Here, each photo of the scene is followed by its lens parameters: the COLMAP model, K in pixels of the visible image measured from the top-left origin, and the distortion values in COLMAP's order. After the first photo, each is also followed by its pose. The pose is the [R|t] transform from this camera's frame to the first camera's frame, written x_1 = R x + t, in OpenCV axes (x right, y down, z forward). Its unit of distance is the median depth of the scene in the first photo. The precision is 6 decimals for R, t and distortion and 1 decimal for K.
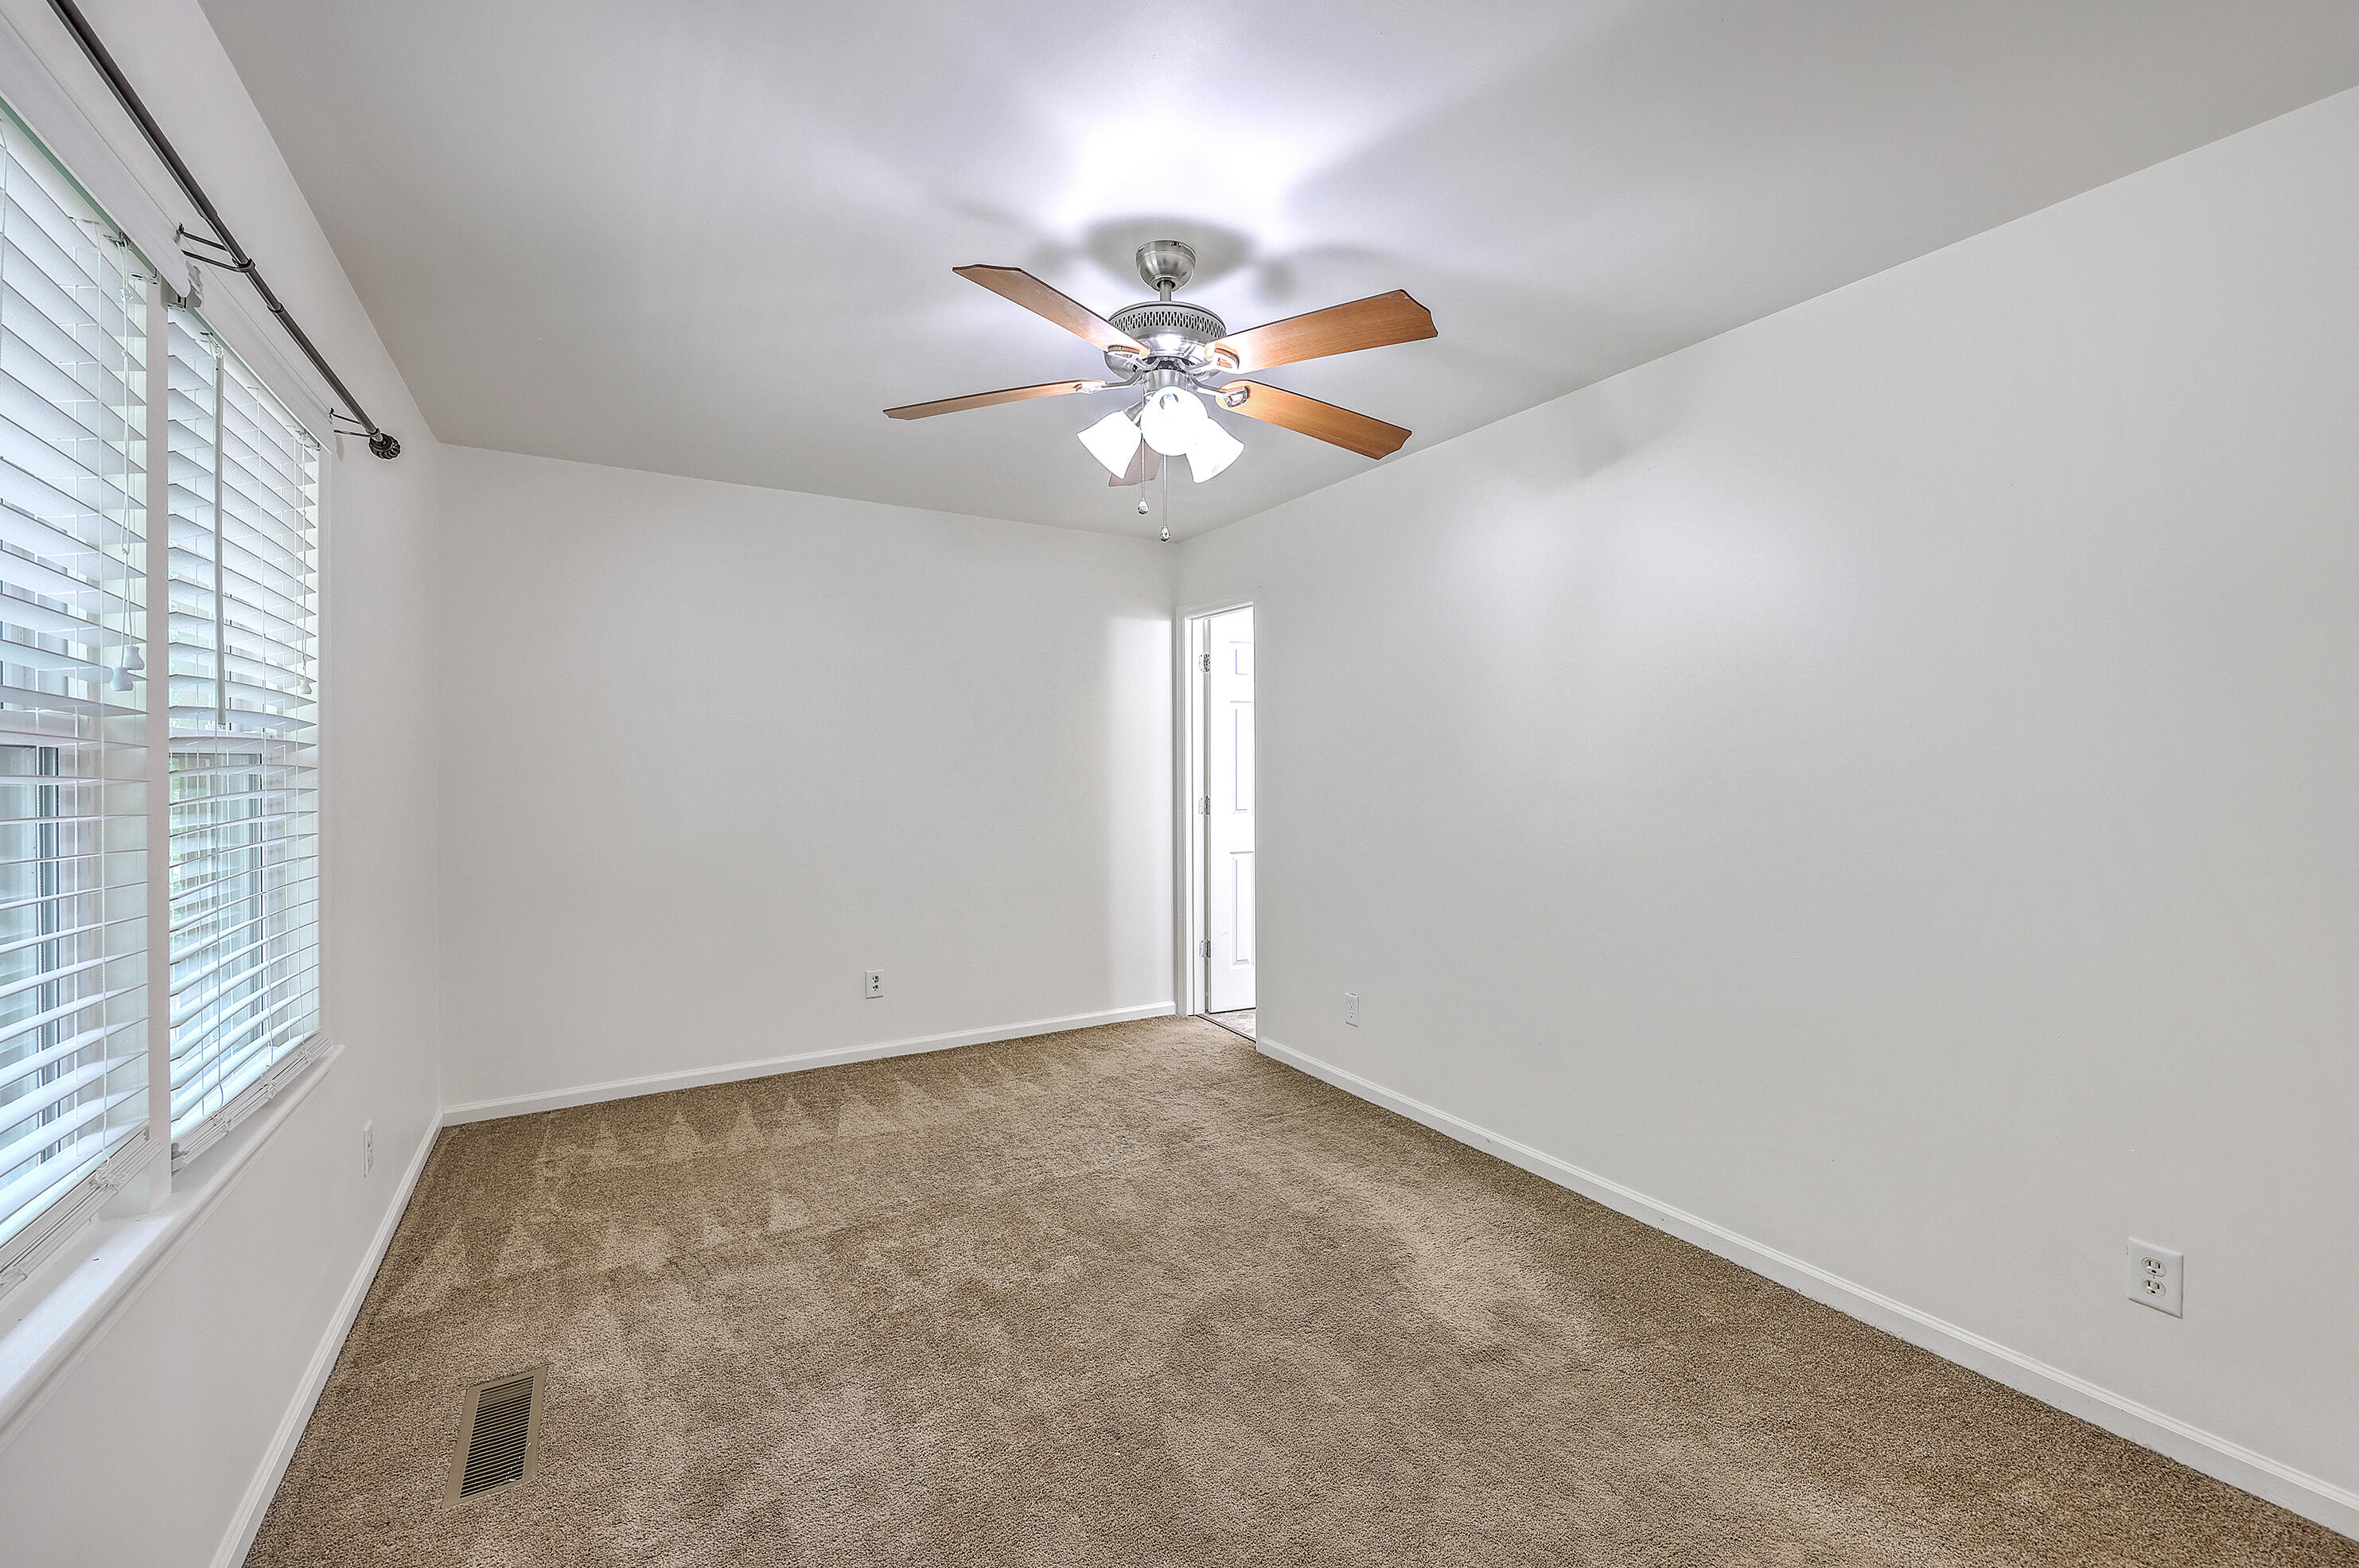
lens RADIAL K [[957.0, 0, 1201.0], [0, 957.0, 769.1], [0, 0, 1]] dist [0.003015, 0.000227]
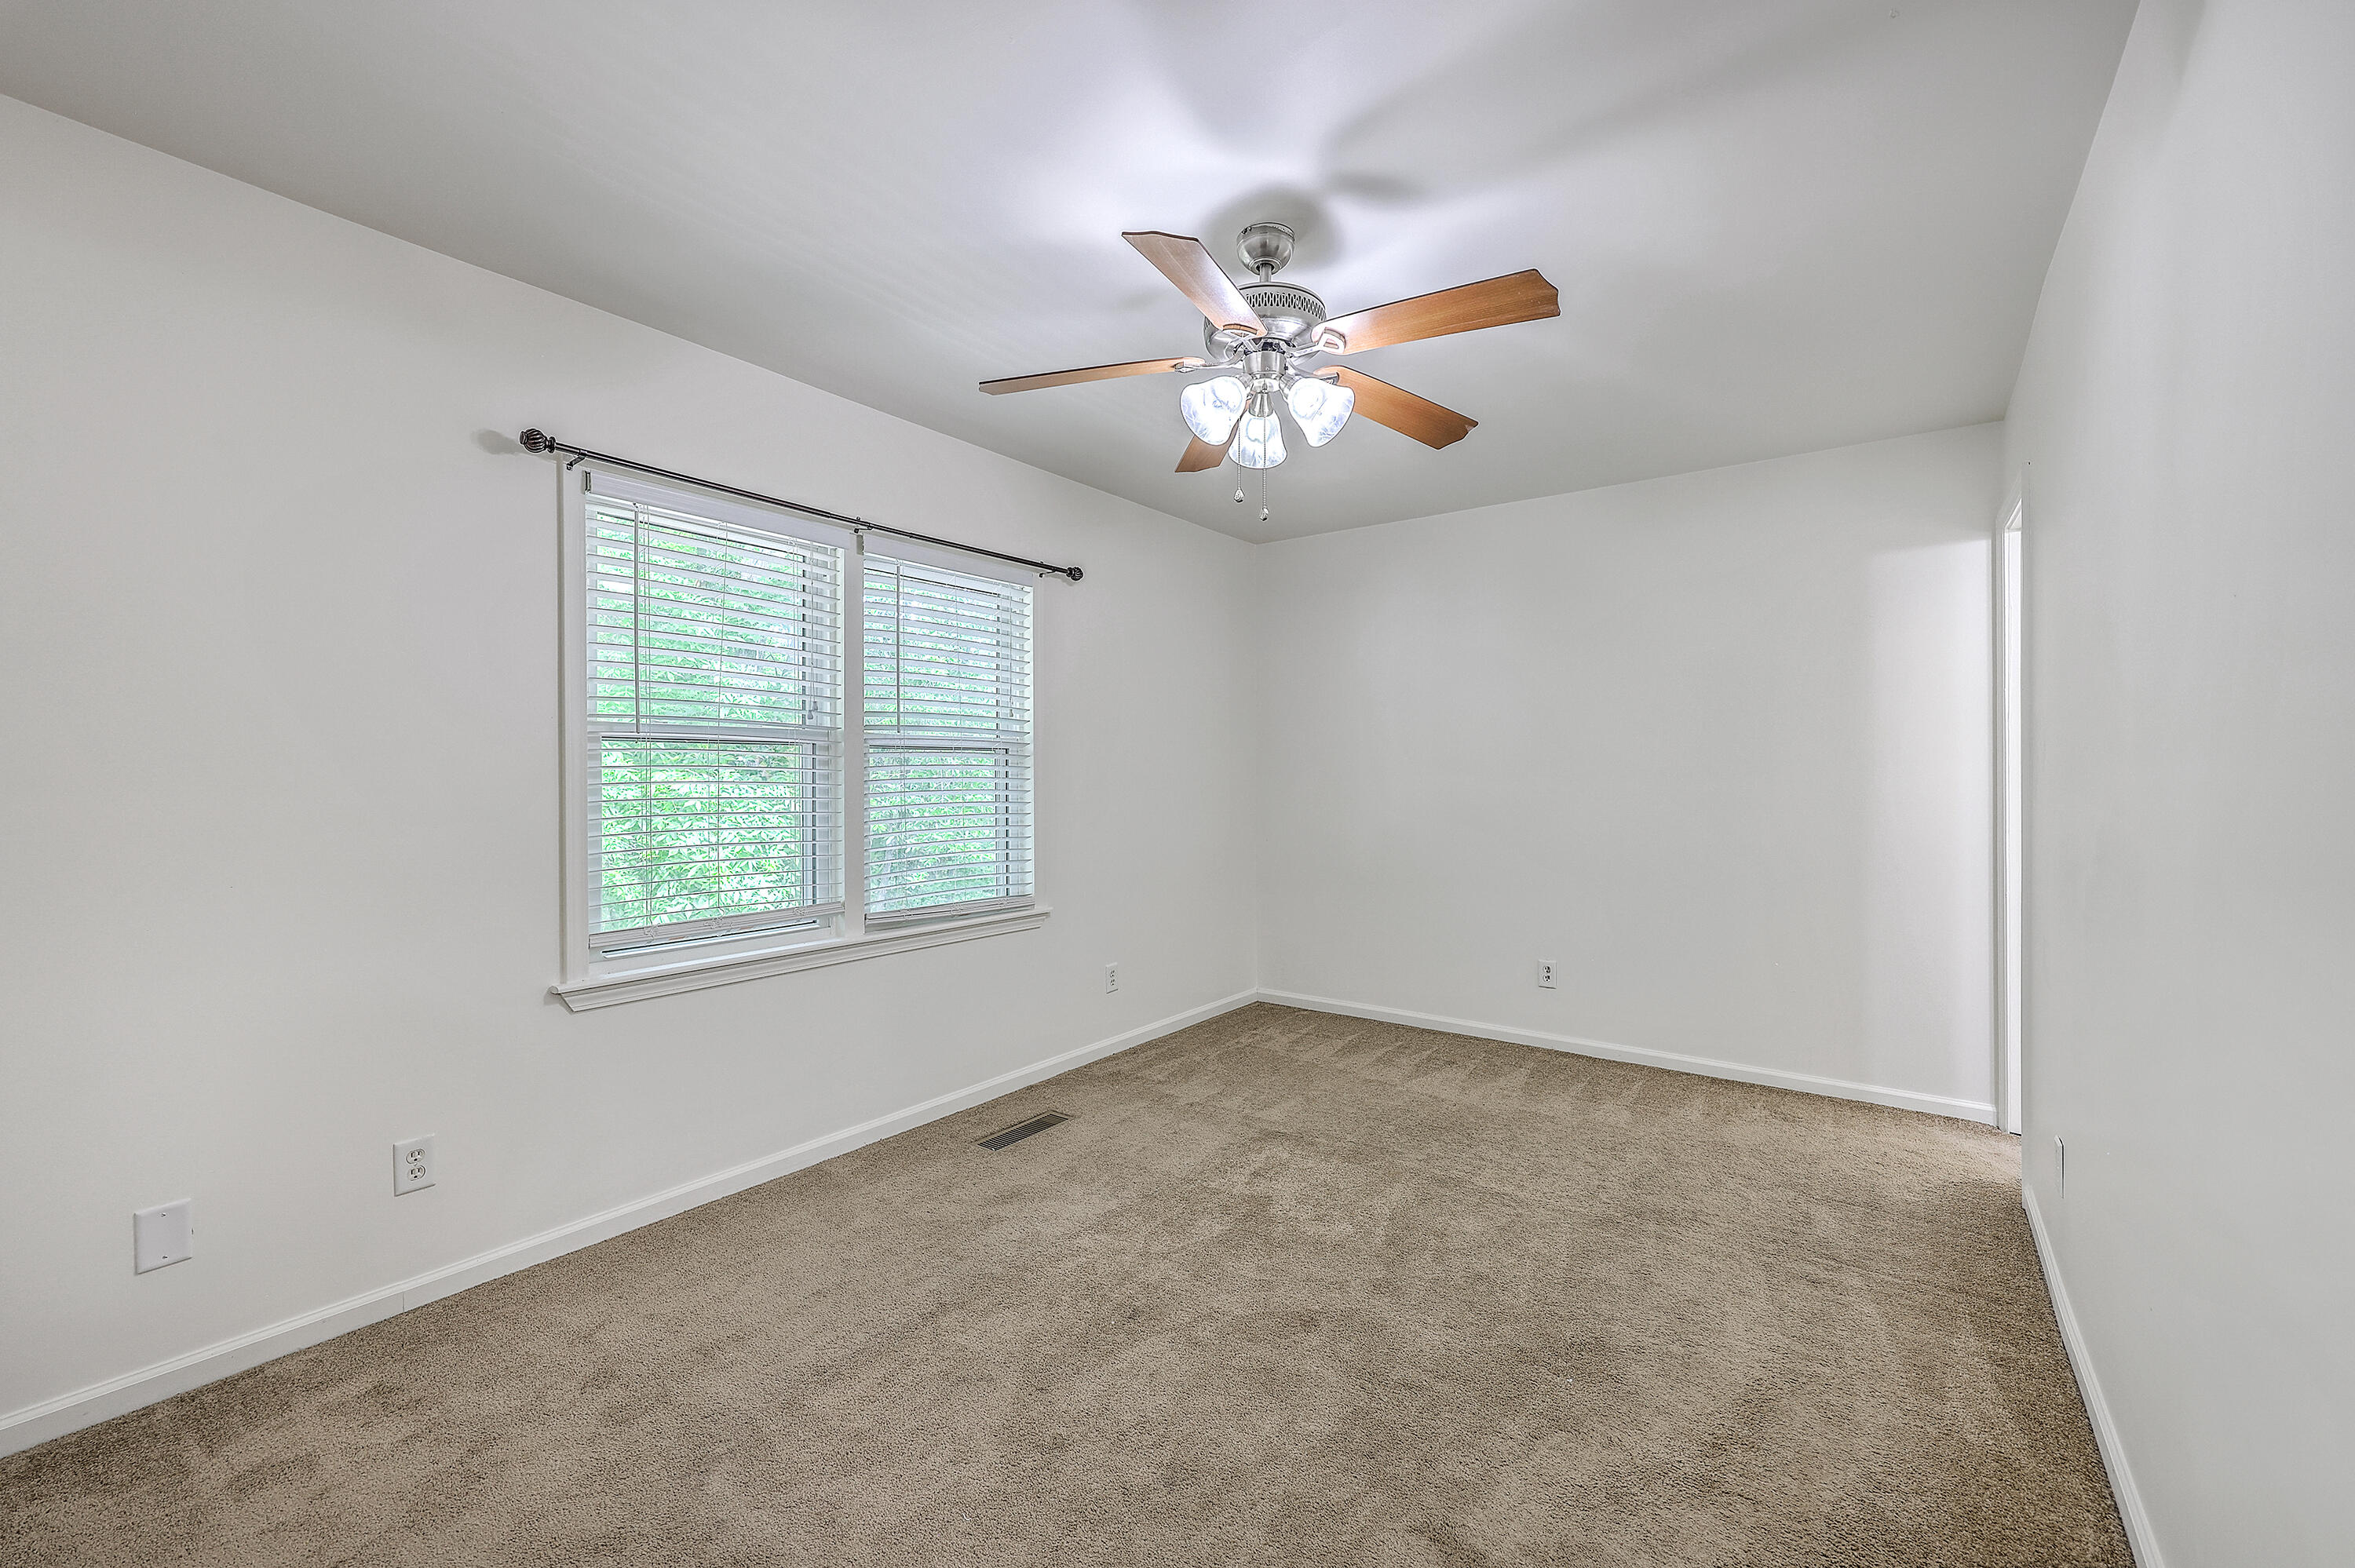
lens RADIAL K [[955.3, 0, 1201.8], [0, 955.3, 783.4], [0, 0, 1]] dist [0.003015, 0.000227]
pose [[0.391731, 0.010476, -0.920020, 0.635742], [-0.004480, 0.999945, 0.009479, 0.023143], [0.920069, 0.000409, 0.391756, 0.391950]]
